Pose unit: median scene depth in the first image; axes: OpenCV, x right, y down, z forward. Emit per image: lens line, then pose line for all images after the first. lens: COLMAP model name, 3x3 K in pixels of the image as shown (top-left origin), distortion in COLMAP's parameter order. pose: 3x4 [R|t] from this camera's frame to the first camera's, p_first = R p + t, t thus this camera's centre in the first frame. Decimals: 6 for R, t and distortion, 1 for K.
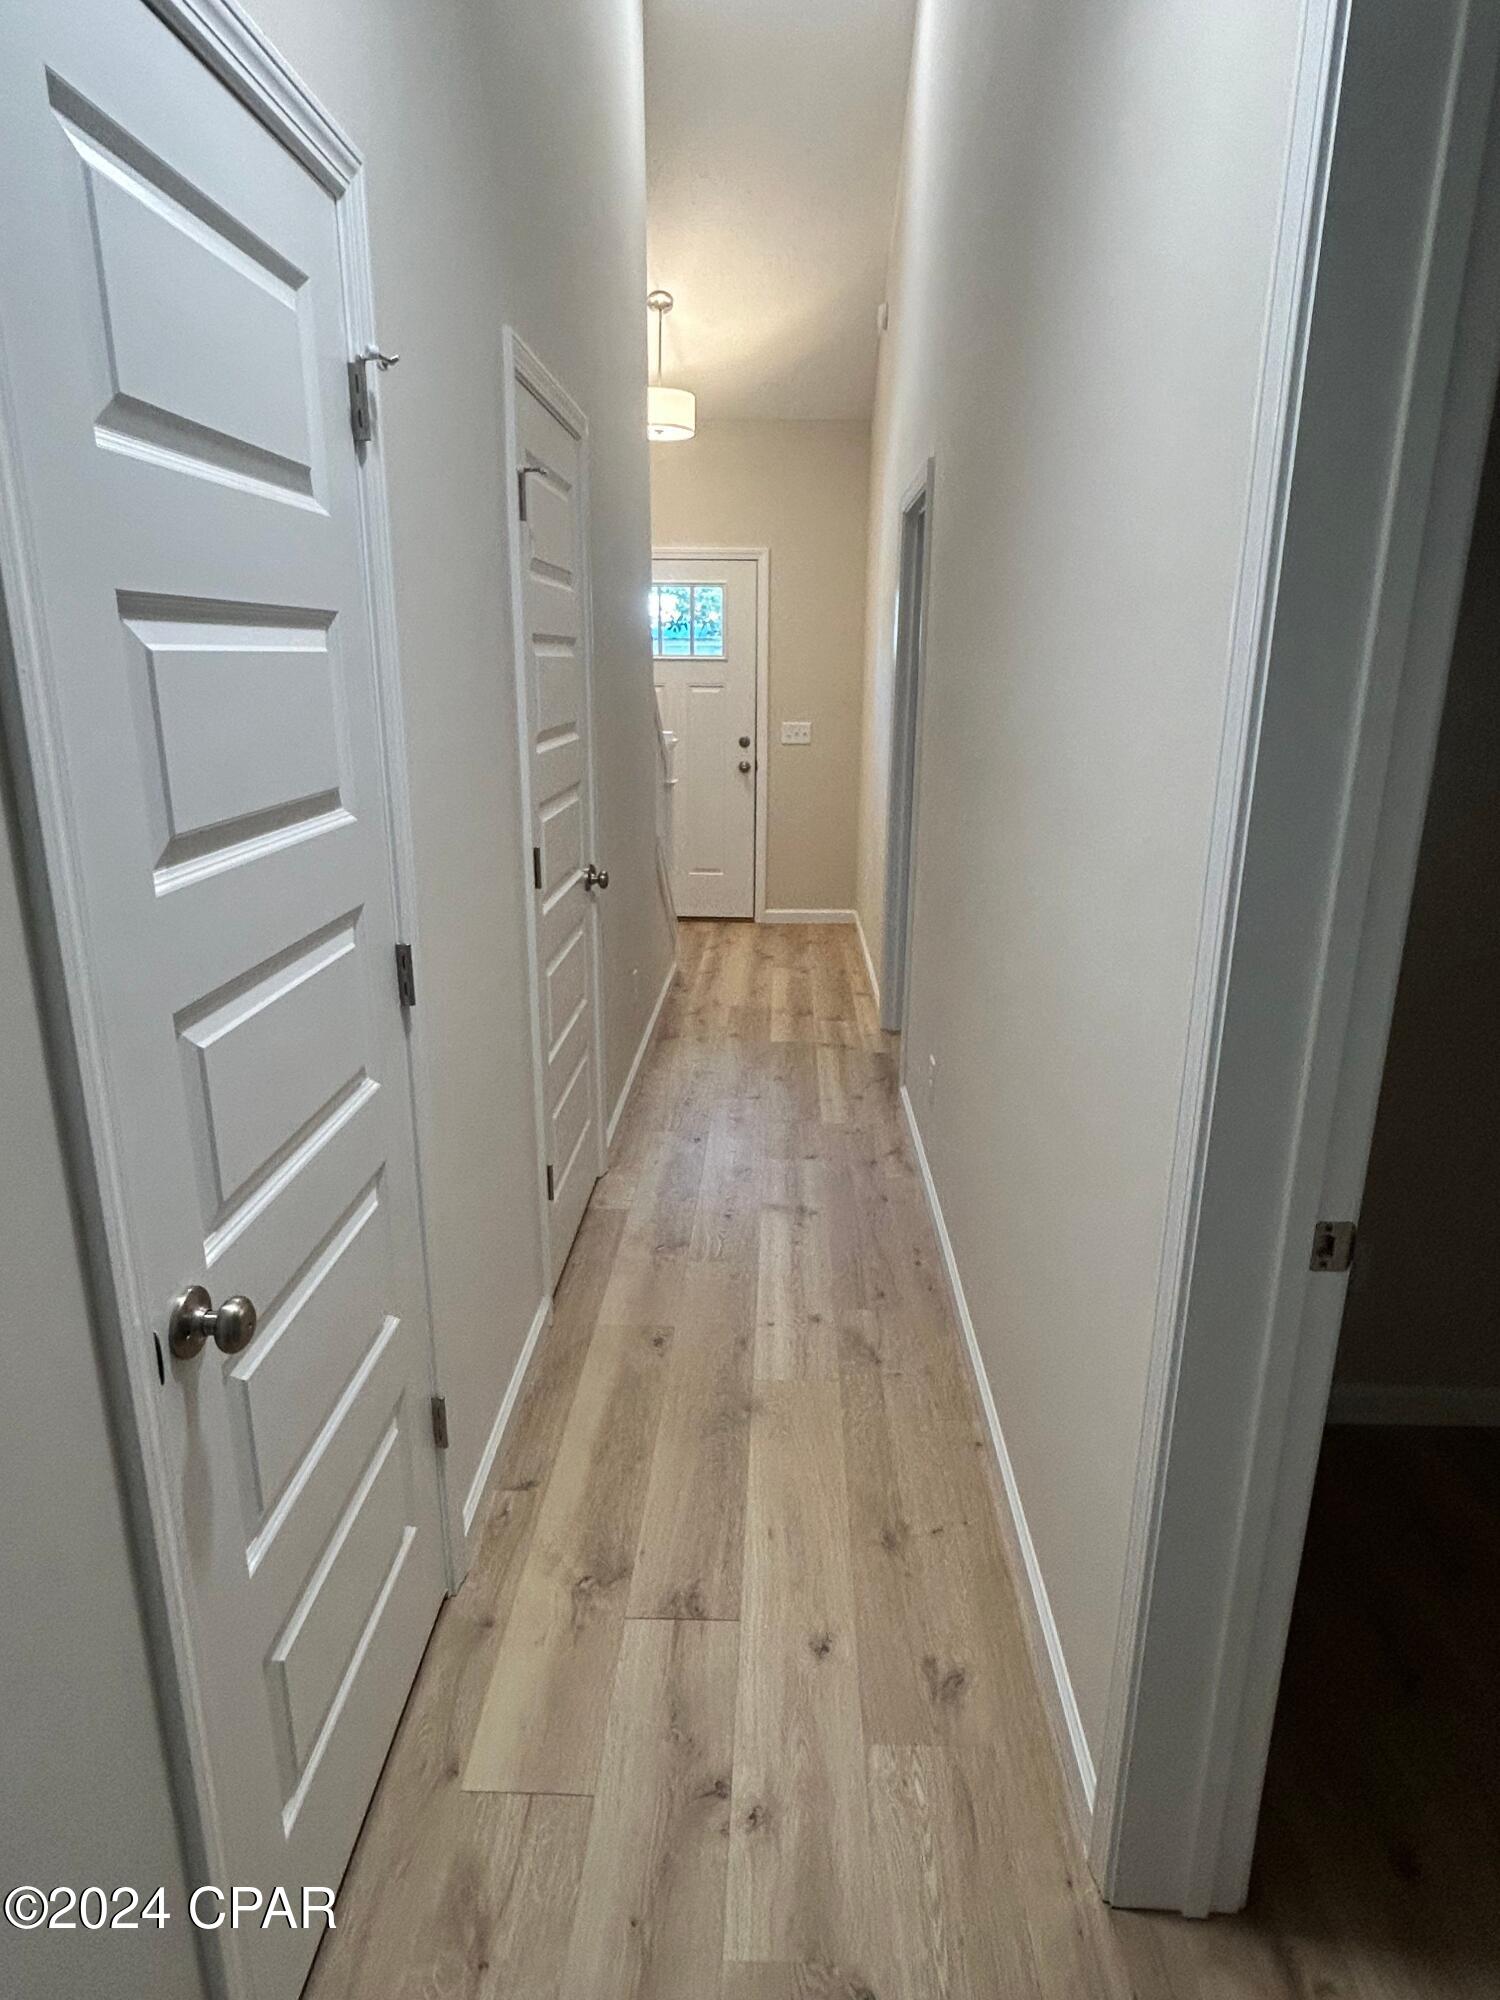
lens RADIAL K [[1165.0, 0, 746.7], [0, 1165.0, 998.8], [0, 0, 1]] dist [-0.003049, -0.000262]
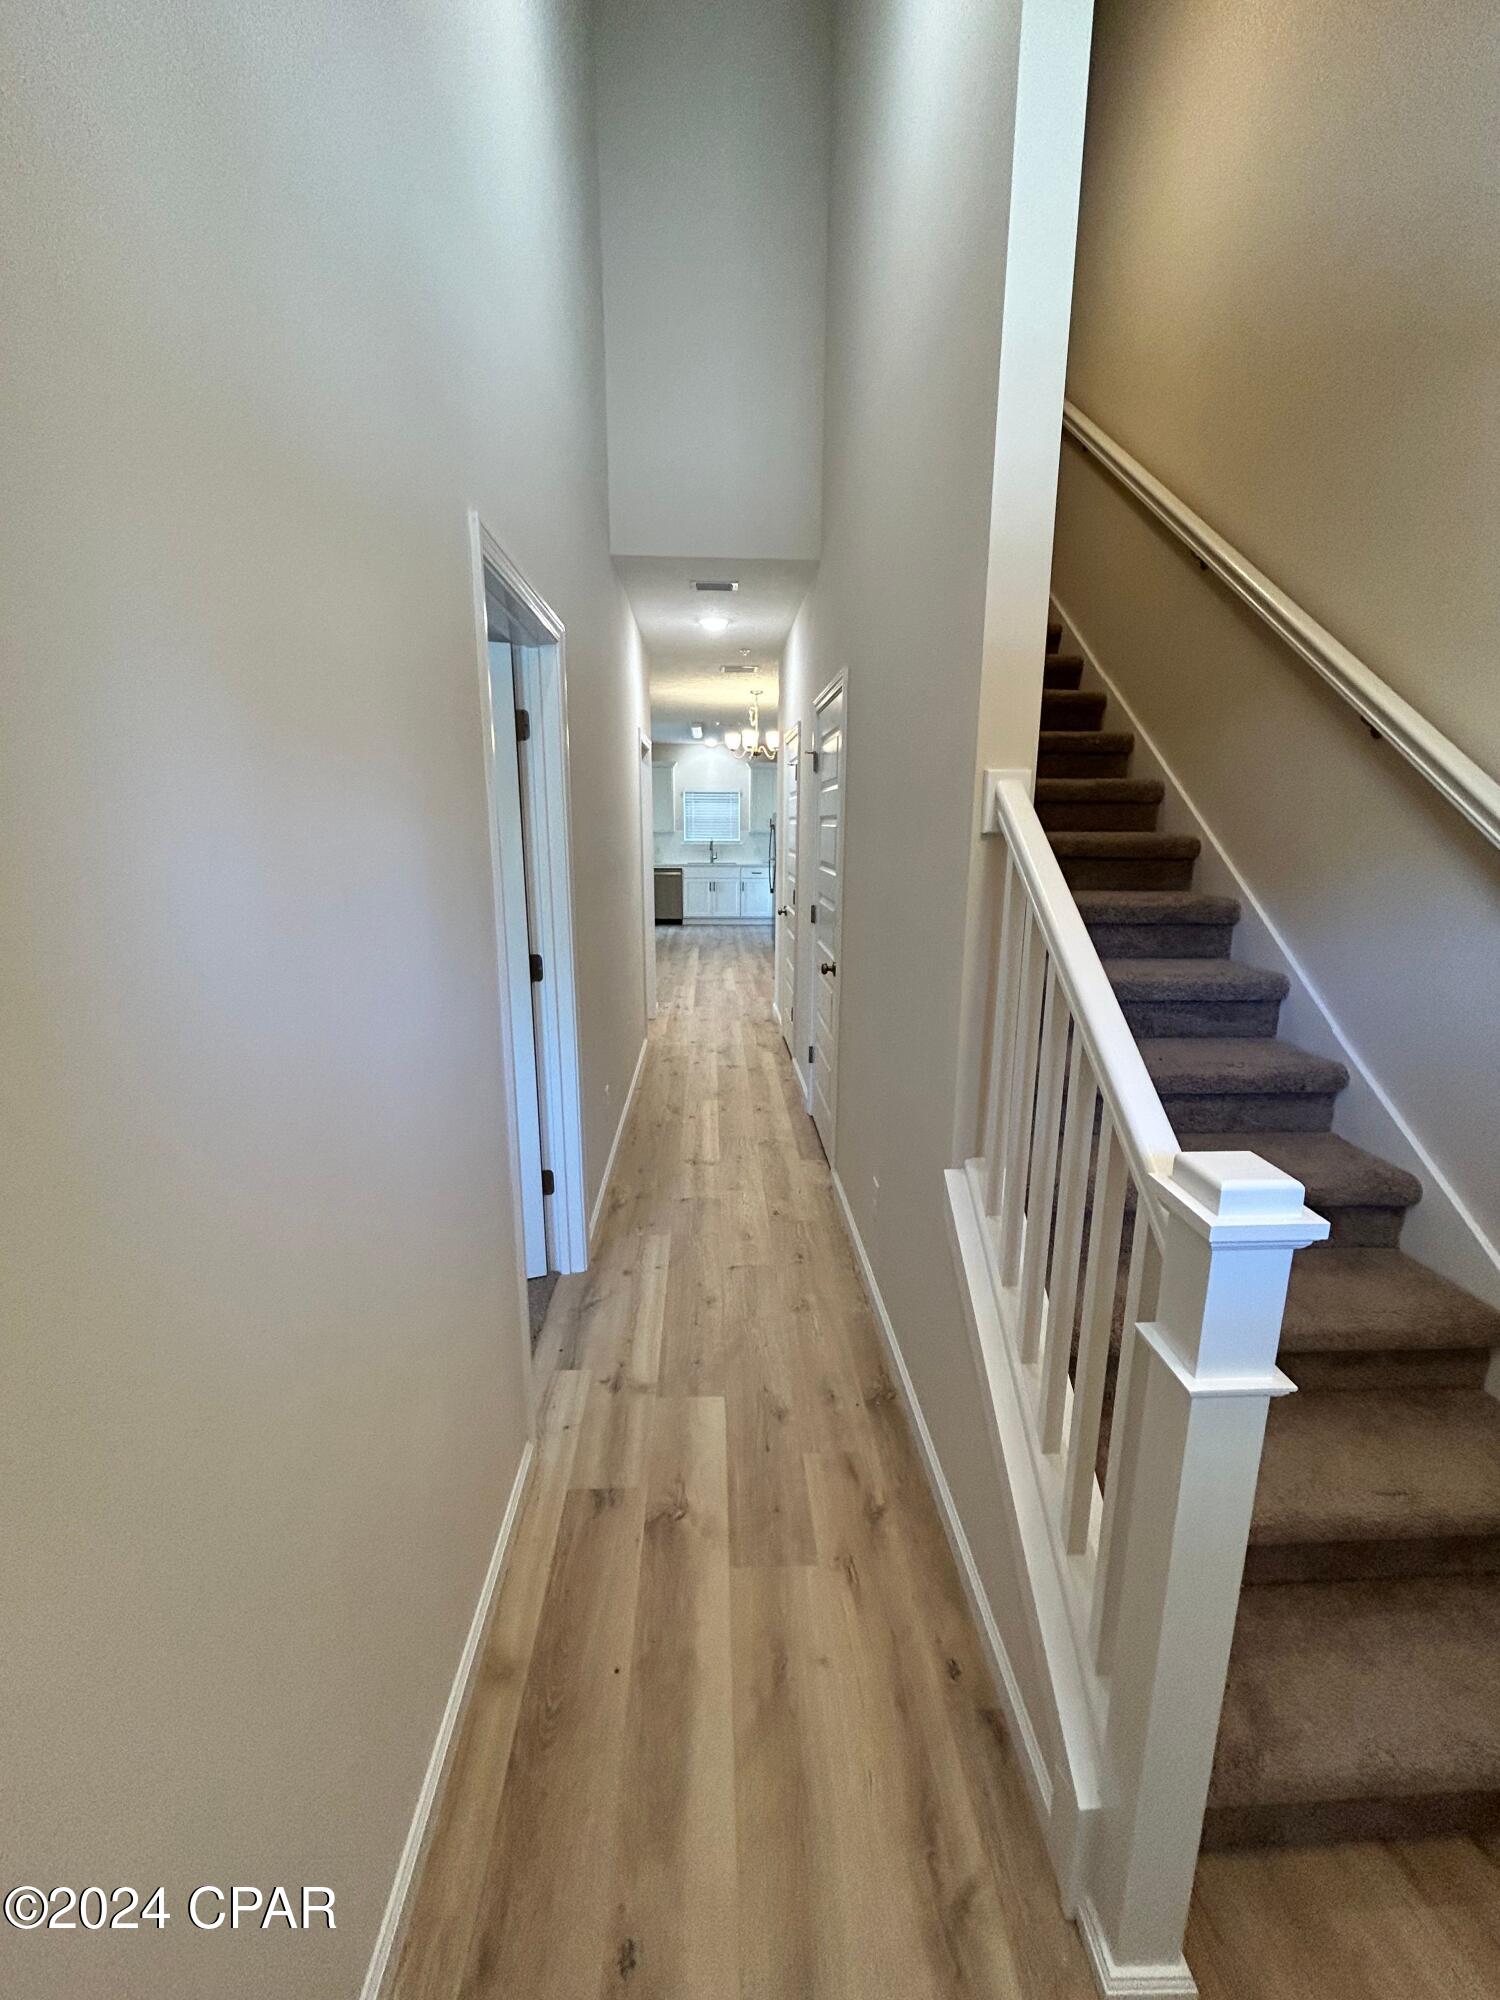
lens RADIAL K [[815.0, 0, 748.4], [0, 815.0, 996.0], [0, 0, 1]] dist [-0.006105, 0.001376]
pose [[-0.996716, 0.000642, -0.080973, 0.060325], [-0.037799, 0.880651, 0.472256, -0.525594], [0.071612, 0.473766, -0.877735, 1.784902]]
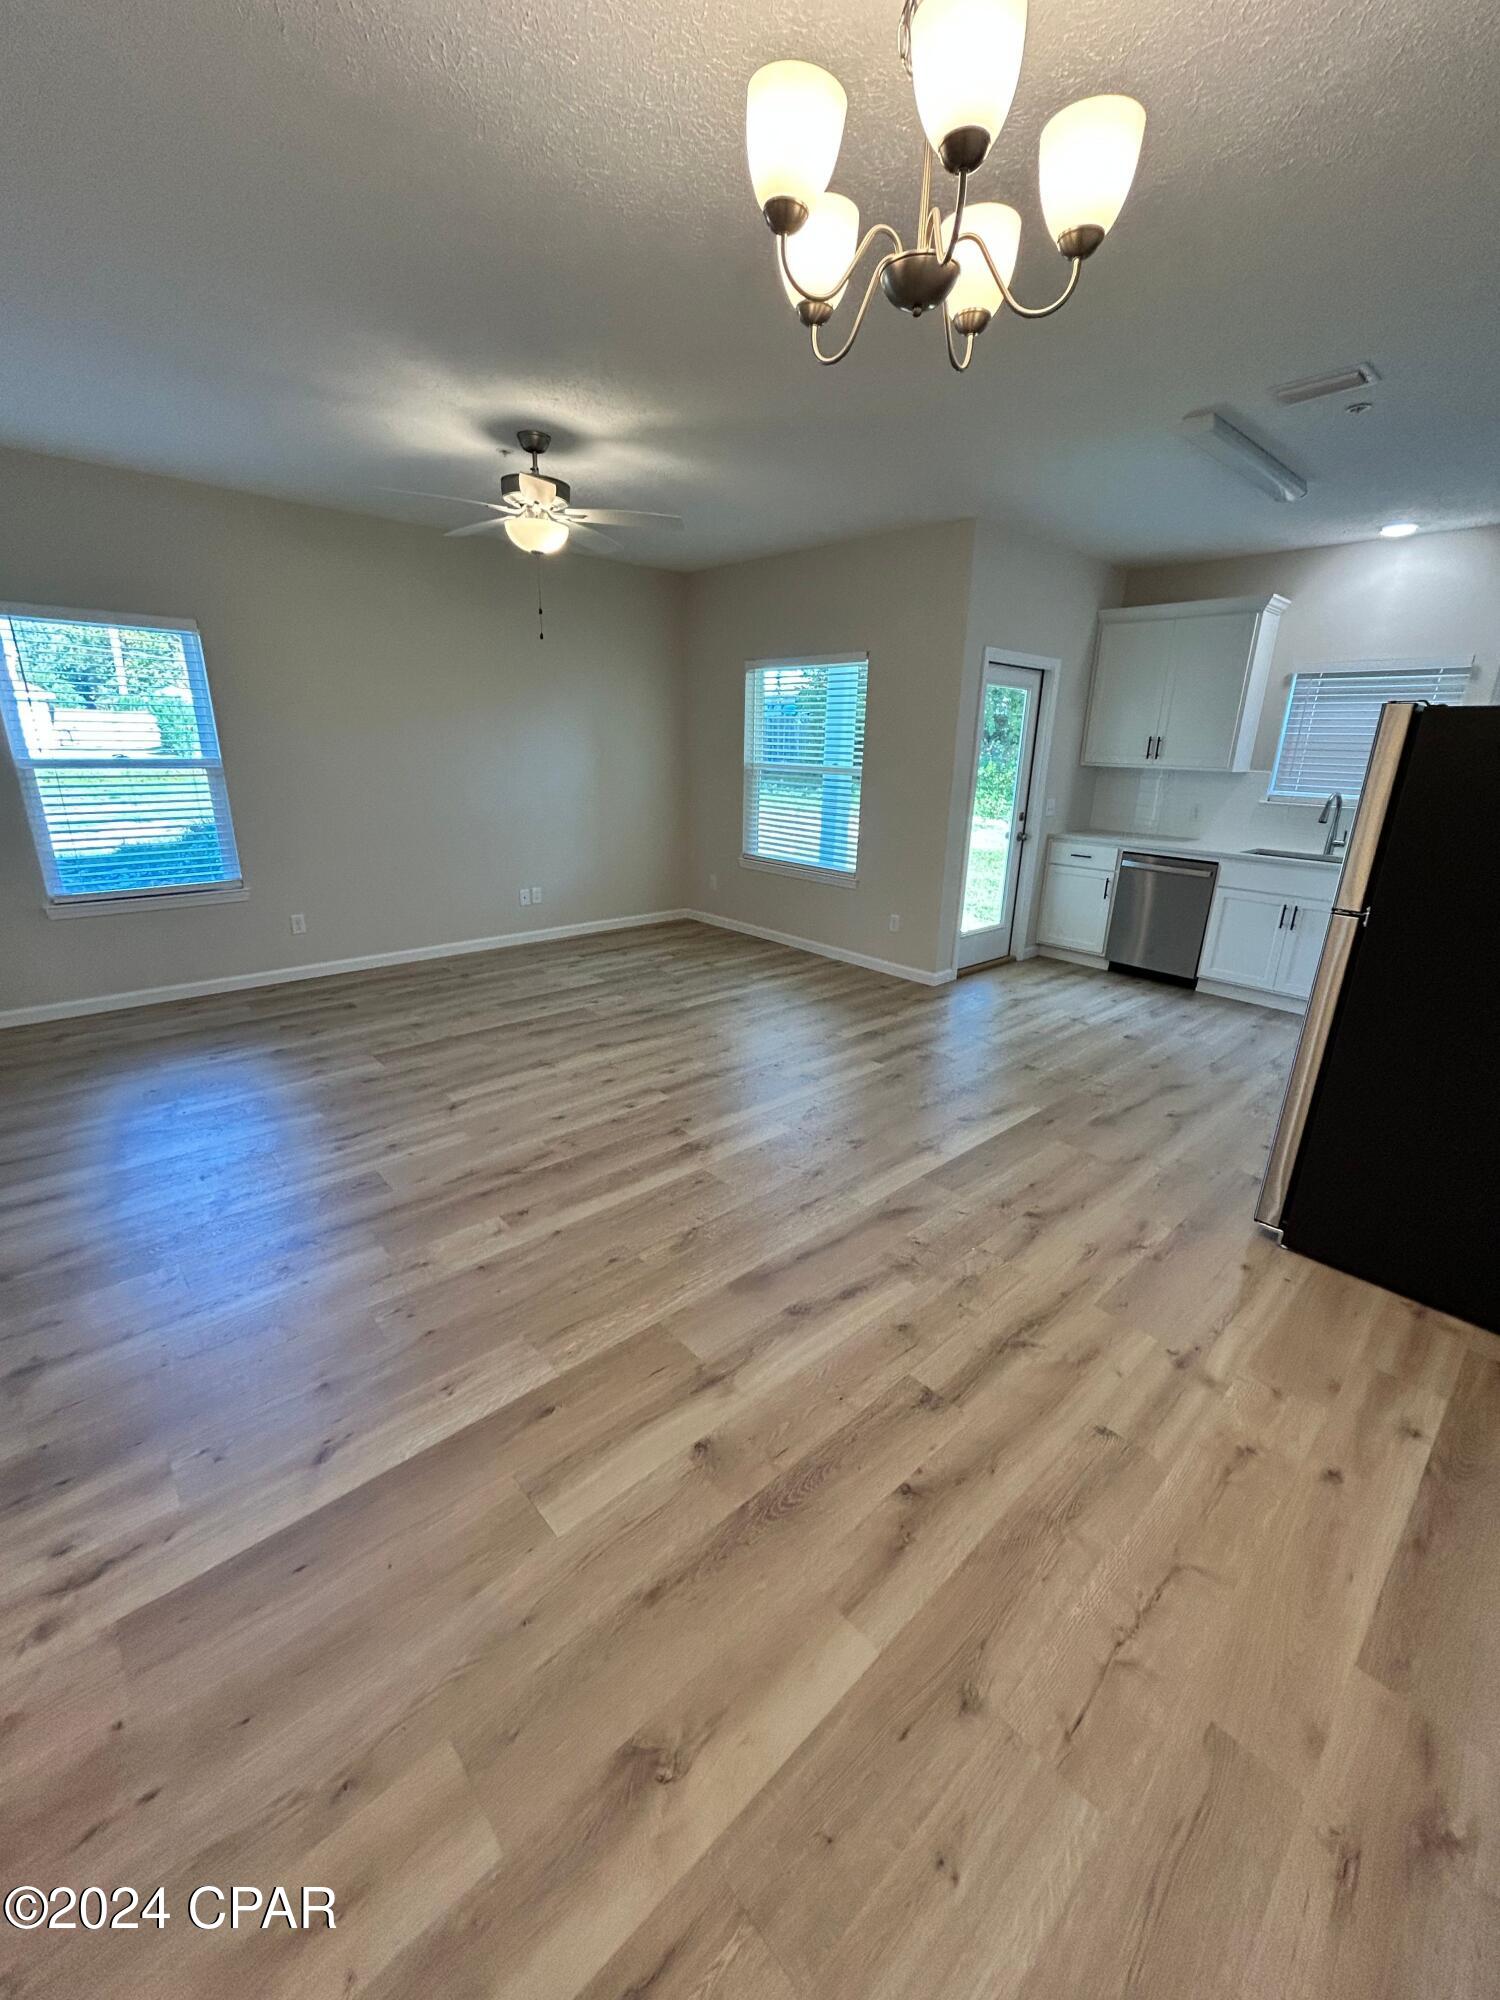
lens RADIAL K [[815.0, 0, 753.2], [0, 815.0, 998.5], [0, 0, 1]] dist [-0.006105, 0.001376]
pose [[-0.699154, -0.242935, 0.672433, -0.073295], [0.172884, 0.855151, 0.488701, -0.366035], [-0.693754, 0.457930, -0.555883, 1.232352]]
